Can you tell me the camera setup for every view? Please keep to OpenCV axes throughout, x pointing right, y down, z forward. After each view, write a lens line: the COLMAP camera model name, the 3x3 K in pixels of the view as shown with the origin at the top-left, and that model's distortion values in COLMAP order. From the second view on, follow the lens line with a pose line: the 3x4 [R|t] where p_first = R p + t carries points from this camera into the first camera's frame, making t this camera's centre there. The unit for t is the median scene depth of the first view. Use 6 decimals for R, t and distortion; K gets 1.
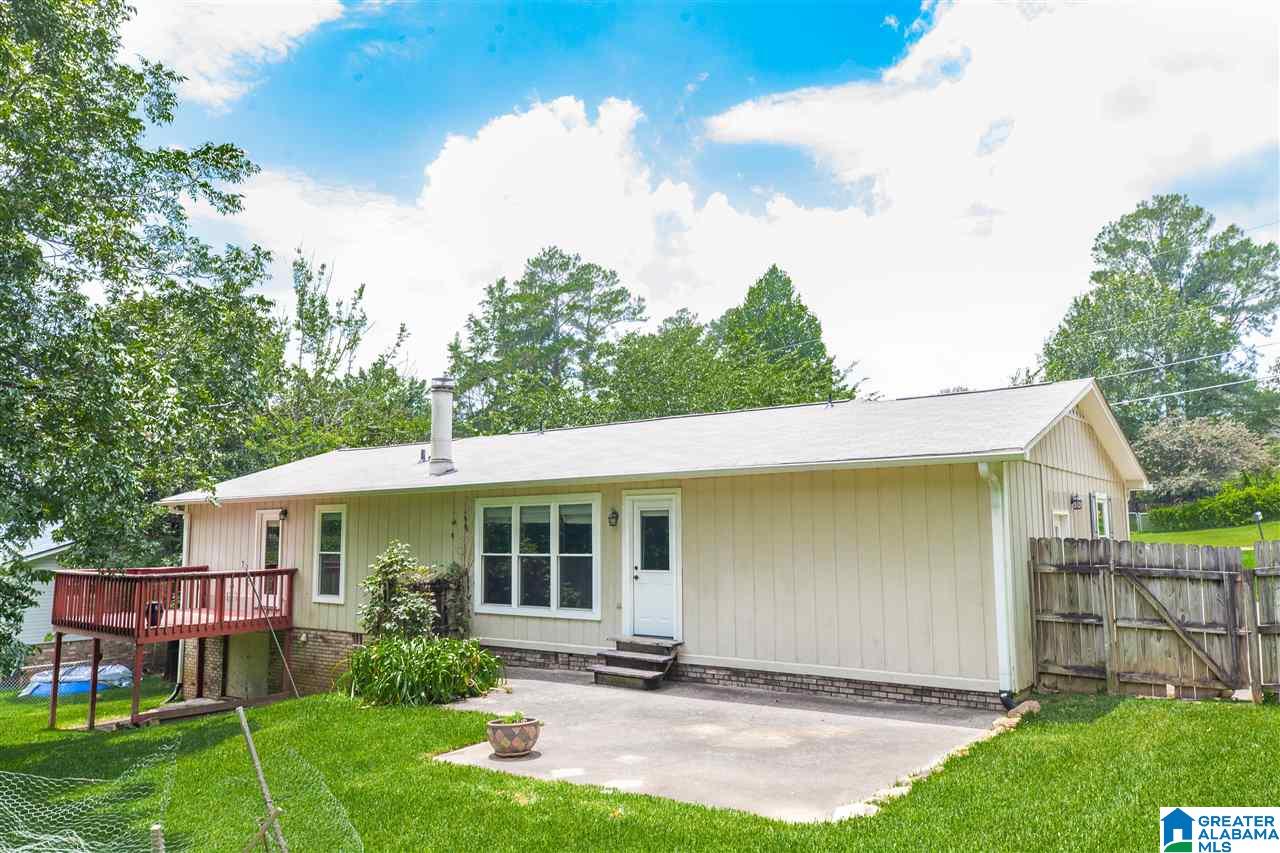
lens RADIAL K [[946.8, 0, 639.3], [0, 946.8, 406.5], [0, 0, 1]] dist [-0.003849, 0.002182]
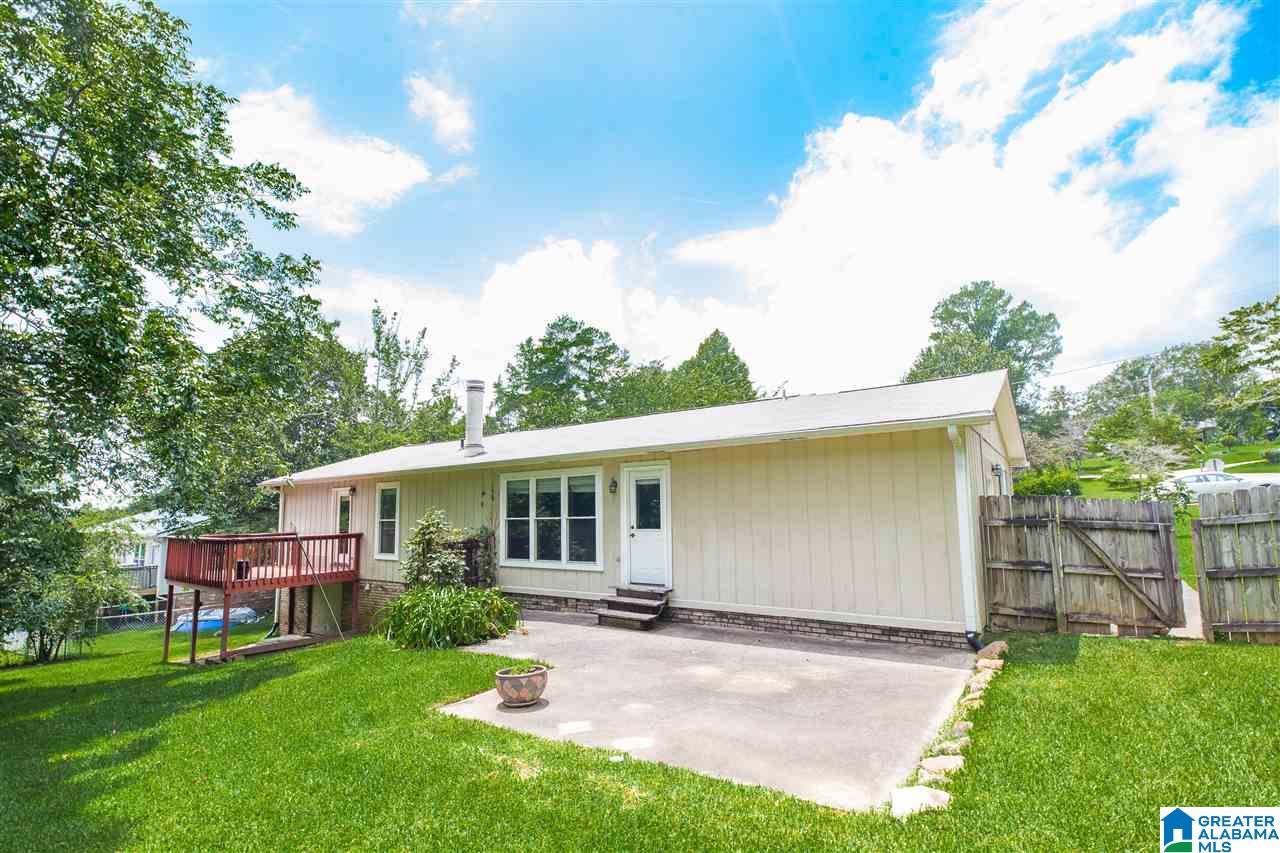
lens RADIAL K [[605.2, 0, 639.7], [0, 605.2, 444.7], [0, 0, 1]] dist [0.000512, -0.000210]
pose [[0.999585, -0.004149, 0.028515, -0.015522], [0.003651, 0.999840, 0.017493, 0.052225], [-0.028583, -0.017382, 0.999440, 0.235228]]
